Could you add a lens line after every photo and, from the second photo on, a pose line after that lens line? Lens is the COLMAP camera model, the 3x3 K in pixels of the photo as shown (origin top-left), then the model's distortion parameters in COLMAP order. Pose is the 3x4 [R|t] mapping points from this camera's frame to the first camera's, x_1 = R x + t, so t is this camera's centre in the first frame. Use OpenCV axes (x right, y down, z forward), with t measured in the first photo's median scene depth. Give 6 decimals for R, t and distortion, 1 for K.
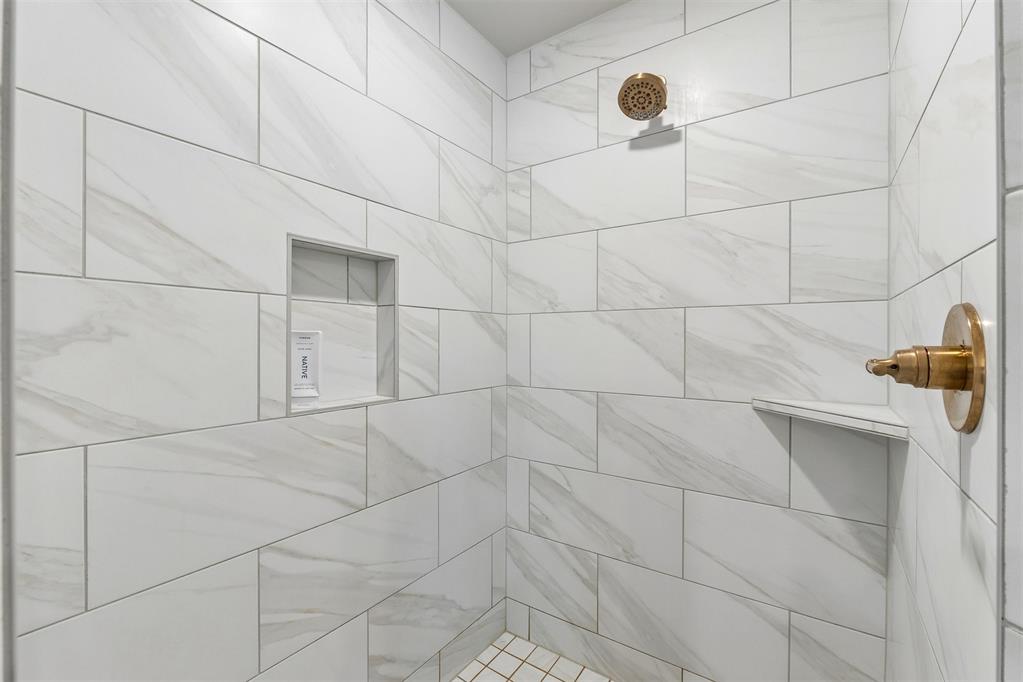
lens RADIAL K [[435.5, 0, 510.0], [0, 435.5, 340.4], [0, 0, 1]] dist [-0.000661, -0.001171]
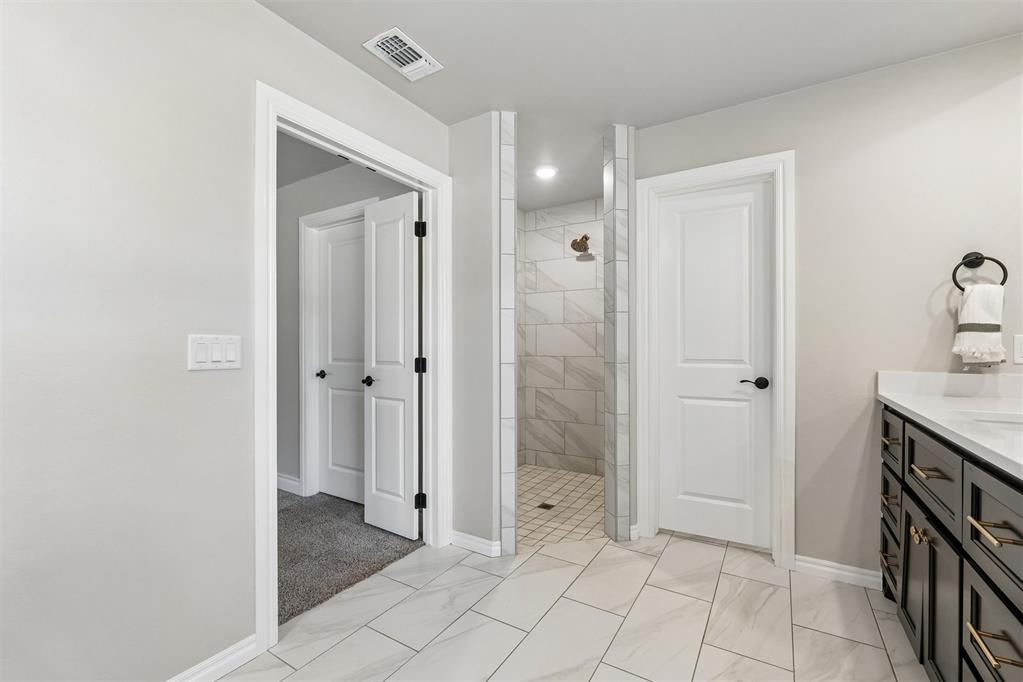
lens RADIAL K [[435.5, 0, 512.2], [0, 435.5, 341.1], [0, 0, 1]] dist [-0.000661, -0.001171]
pose [[0.998755, -0.001688, 0.049858, -0.206854], [0.002183, 0.999949, -0.009883, 0.052272], [-0.049839, 0.009979, 0.998707, -1.386232]]
